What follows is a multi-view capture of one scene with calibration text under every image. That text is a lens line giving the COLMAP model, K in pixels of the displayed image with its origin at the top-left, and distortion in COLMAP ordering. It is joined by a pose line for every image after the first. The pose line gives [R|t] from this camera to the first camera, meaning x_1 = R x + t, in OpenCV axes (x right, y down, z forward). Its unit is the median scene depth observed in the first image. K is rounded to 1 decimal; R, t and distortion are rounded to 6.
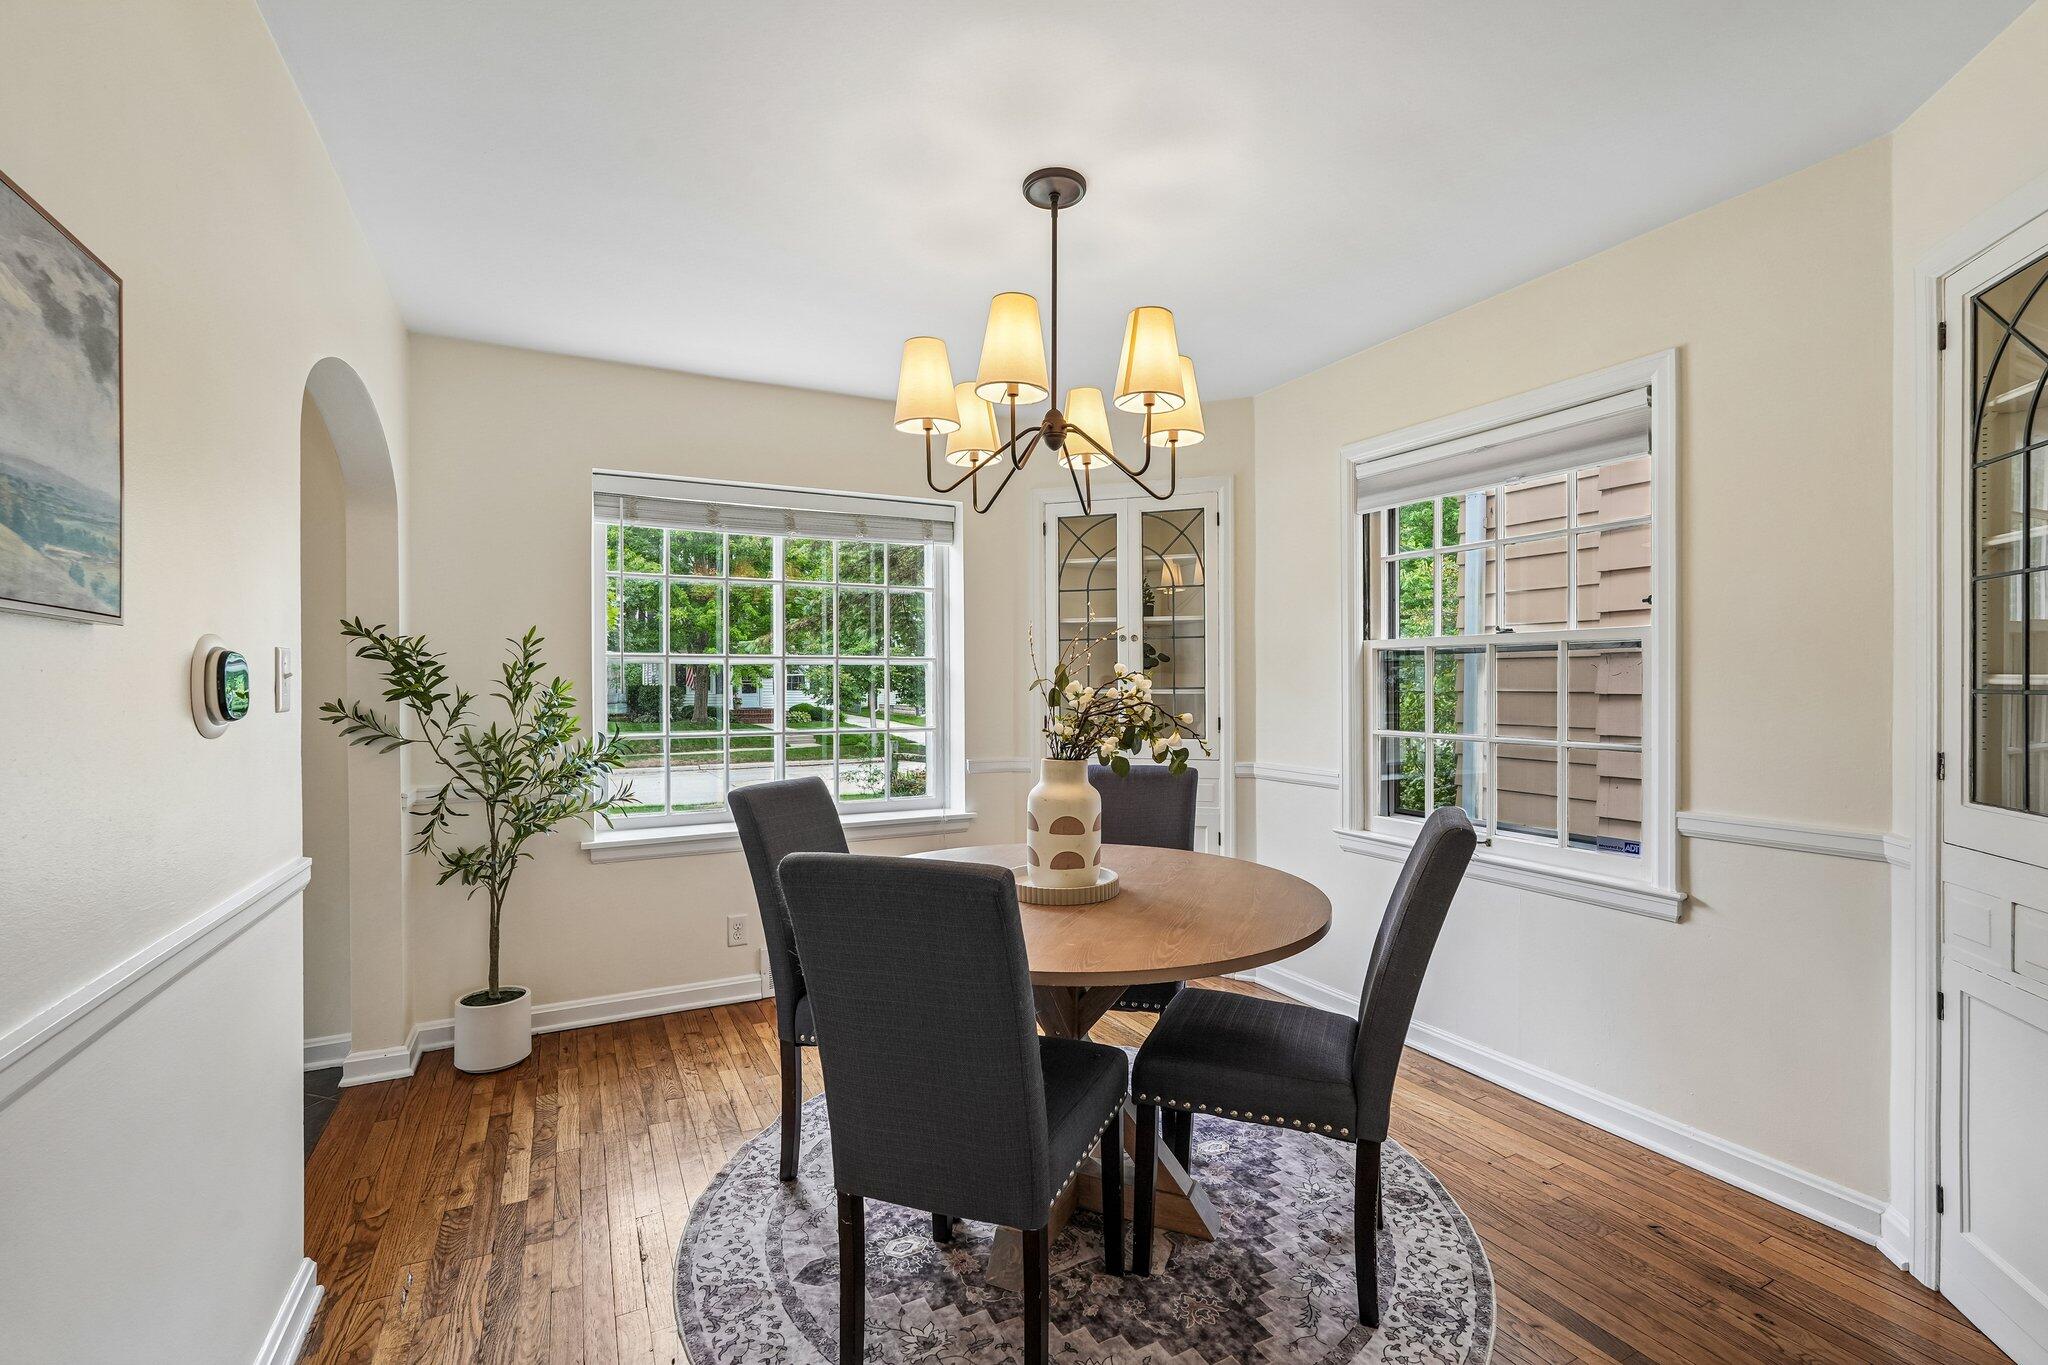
lens RADIAL K [[902.7, 0, 1024.0], [0, 902.7, 682.5], [0, 0, 1]] dist [-0.018871, 0.009167]
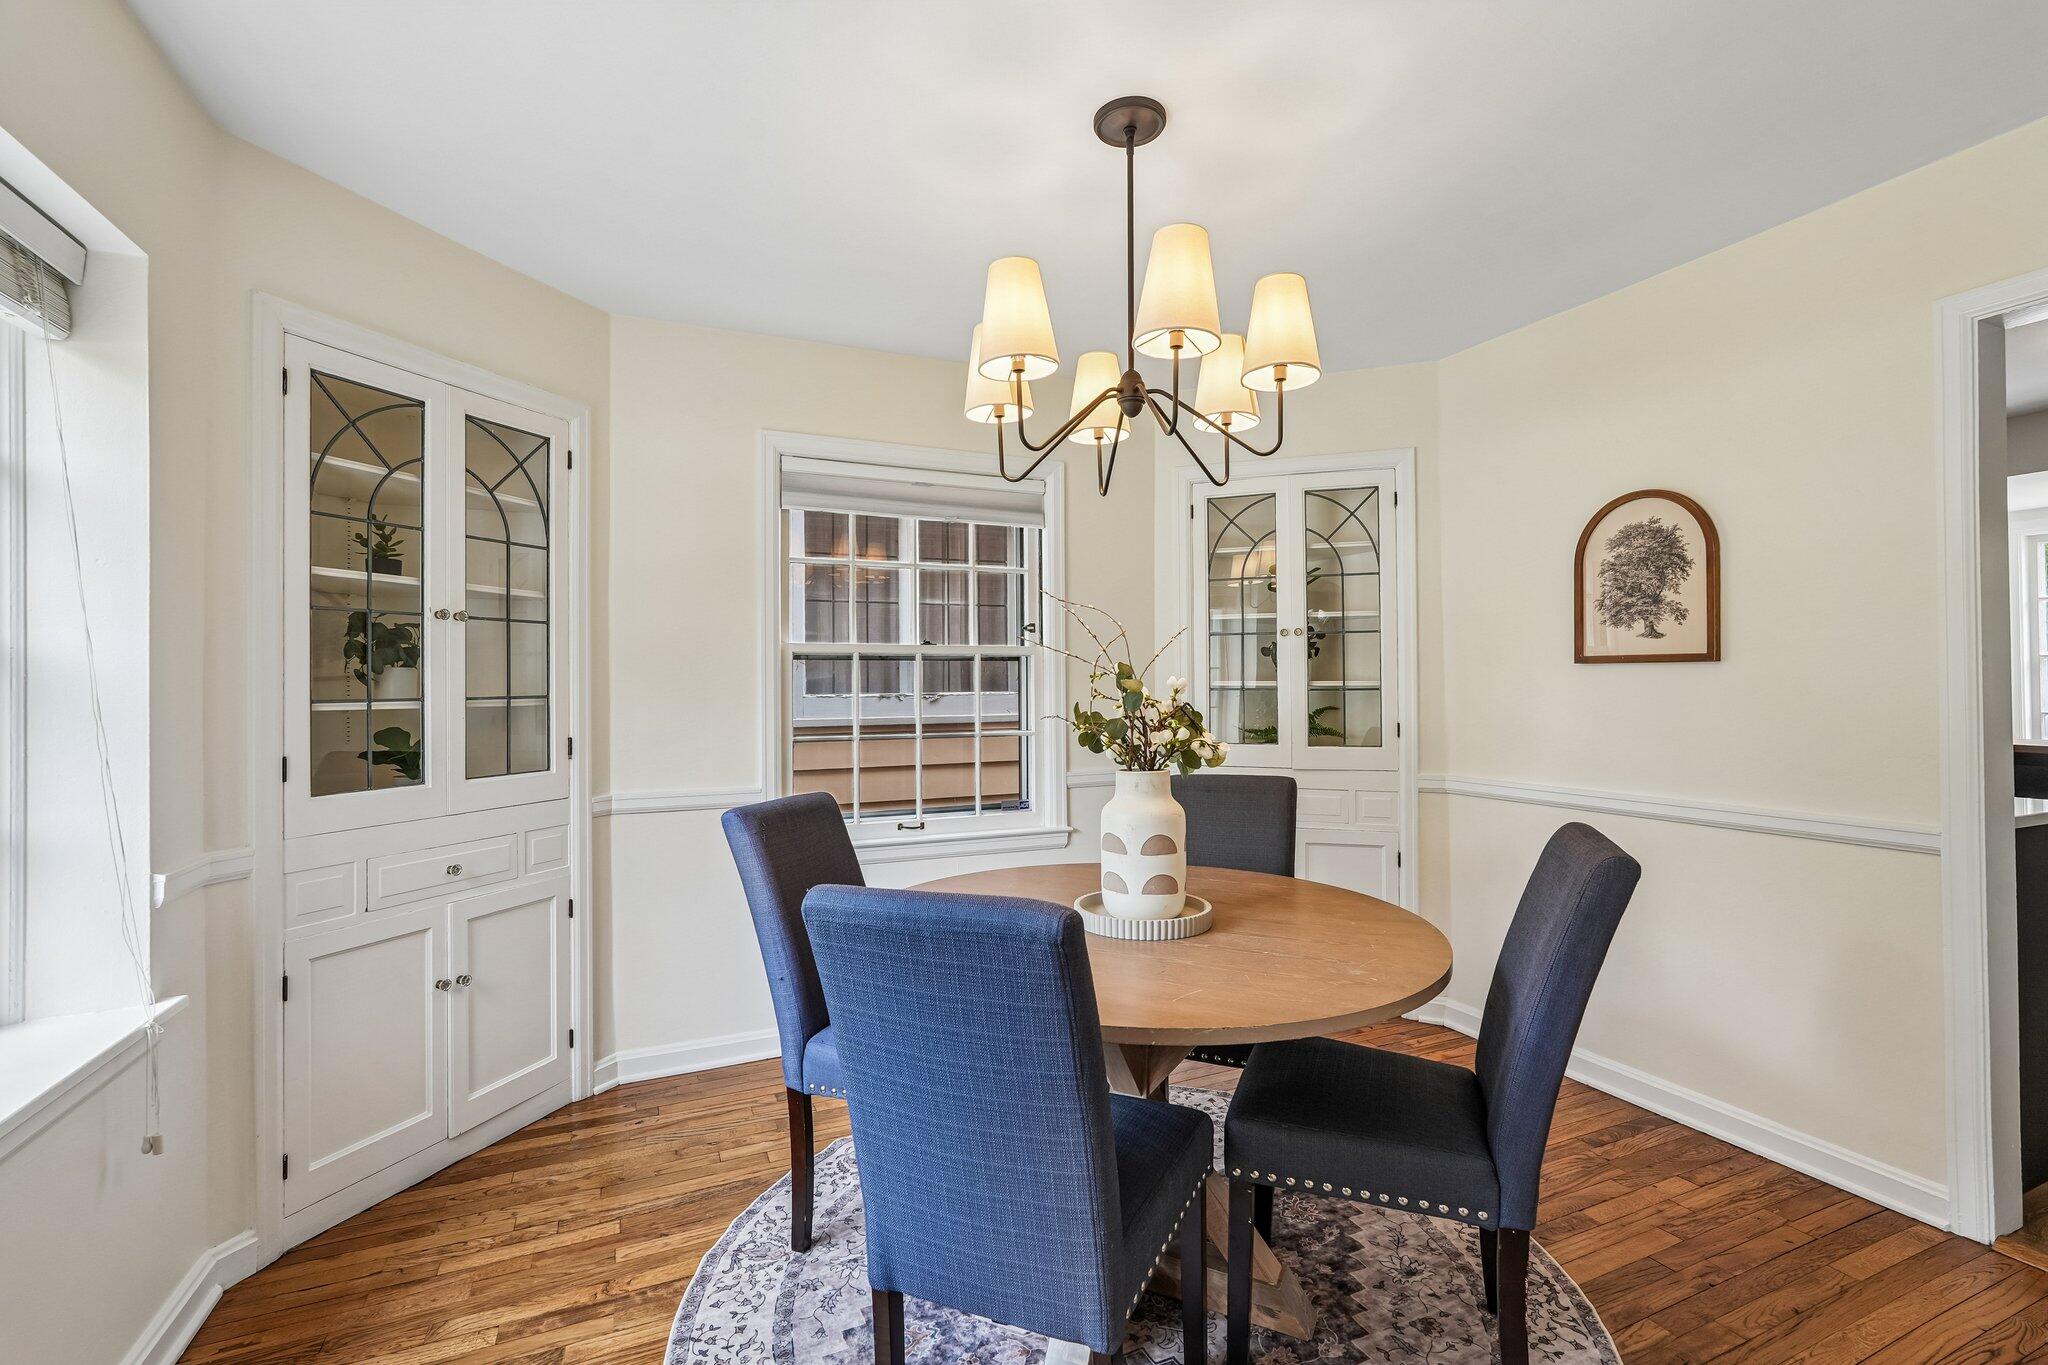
lens RADIAL K [[902.7, 0, 1024.0], [0, 902.7, 682.5], [0, 0, 1]] dist [-0.018871, 0.009167]
pose [[0.056532, 0.007421, 0.998373, -0.780063], [0.006903, 0.999946, -0.007824, 0.004751], [-0.998377, 0.007334, 0.056478, 0.989699]]
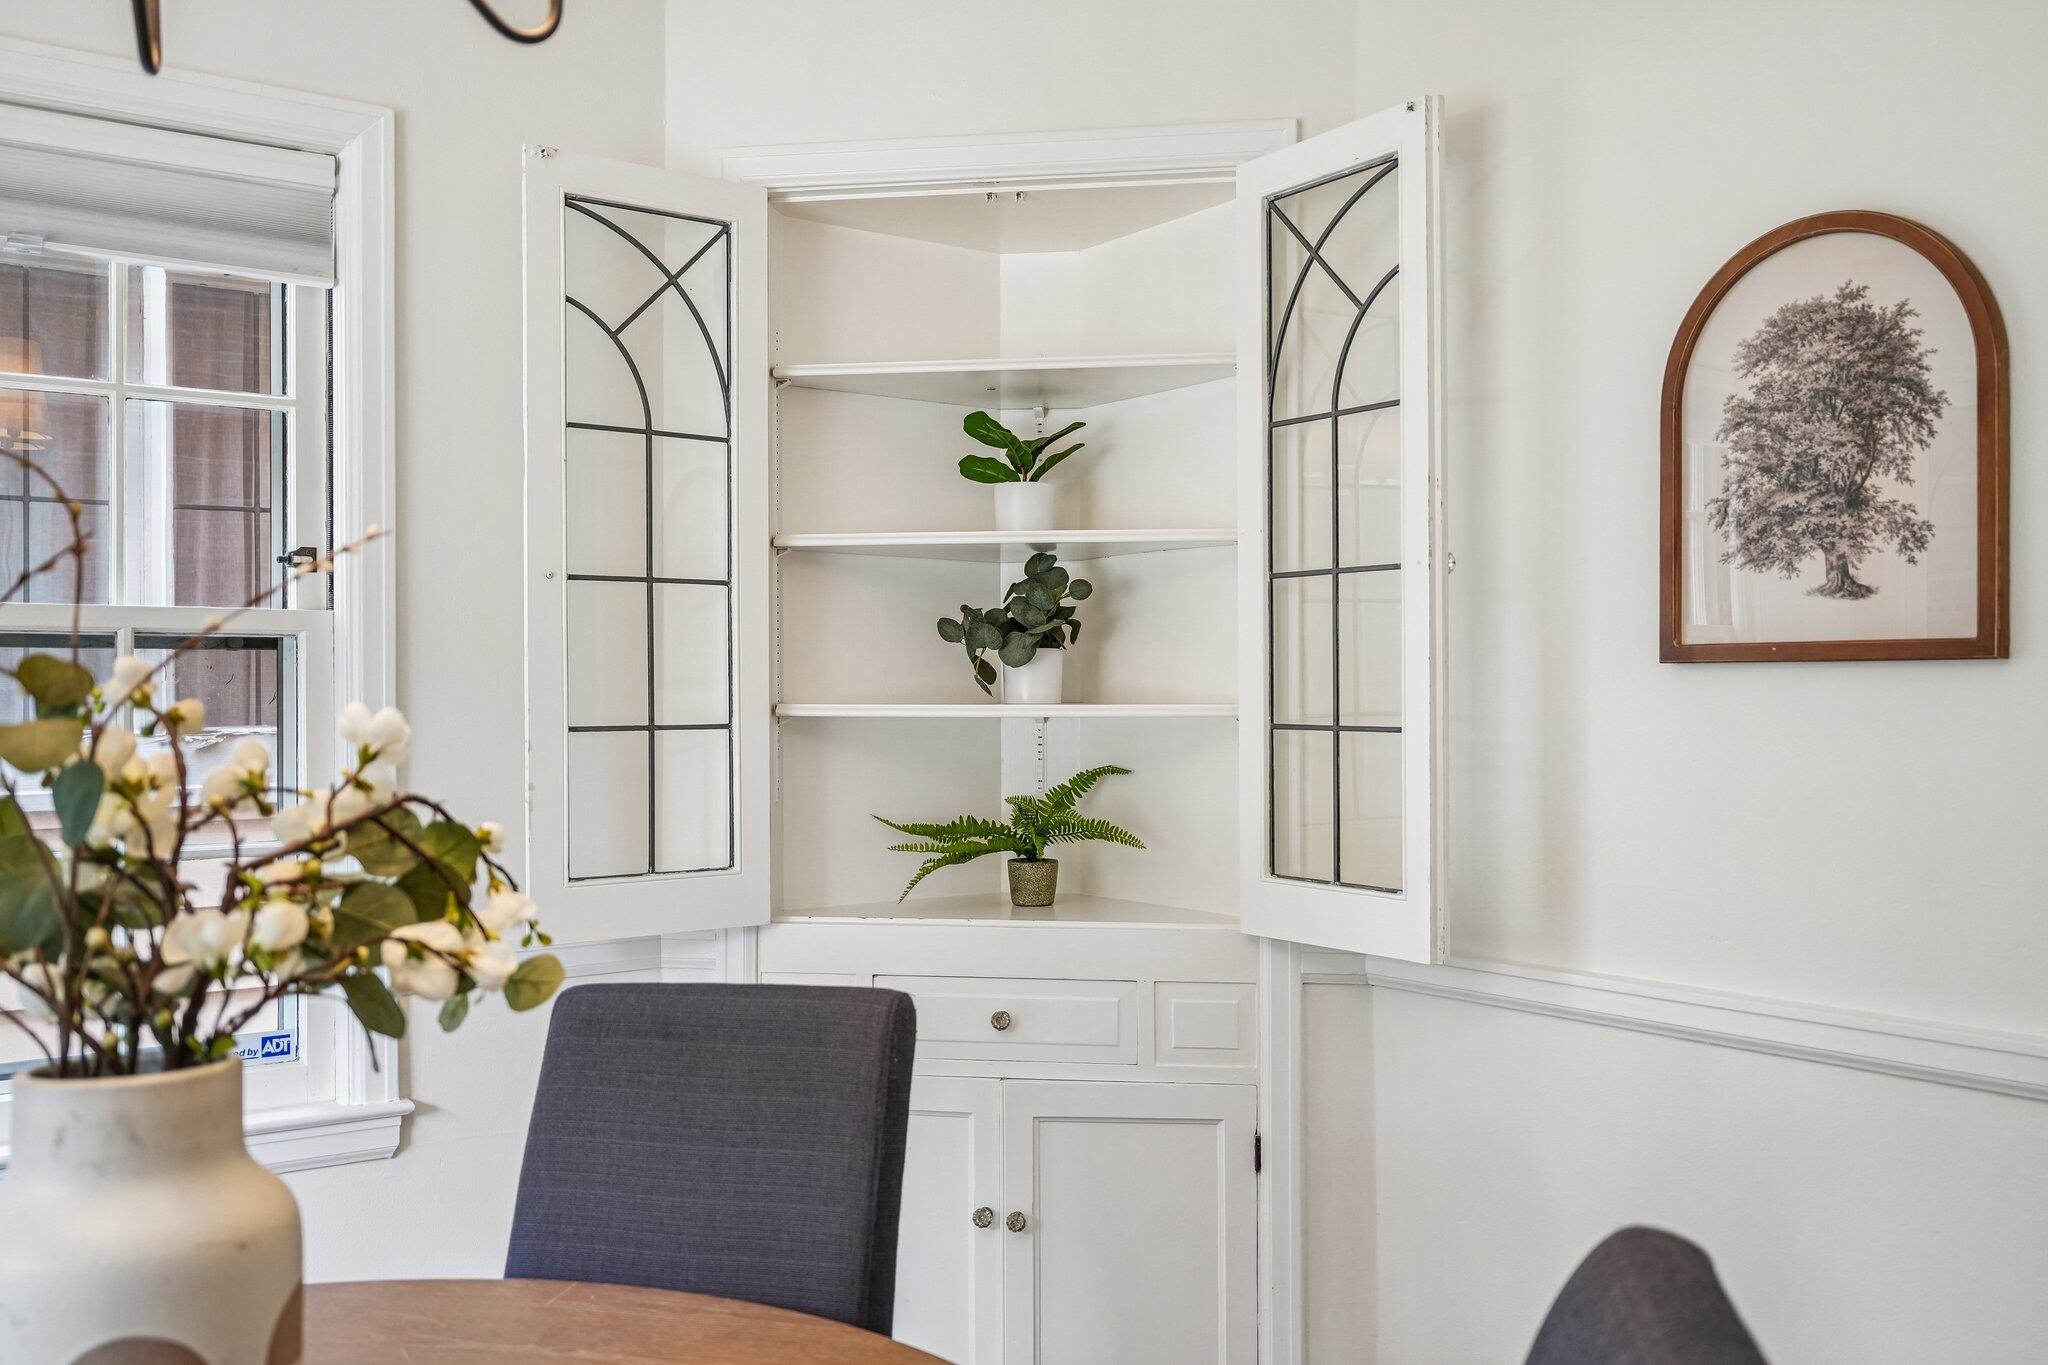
lens RADIAL K [[1804.7, 0, 998.6], [0, 1804.7, 702.9], [0, 0, 1]] dist [-0.003609, 0.000012]
pose [[-0.139772, 0.003531, 0.990177, -0.416535], [0.007032, 0.999972, -0.002573, -0.004126], [-0.990159, 0.006603, -0.139793, 0.792111]]
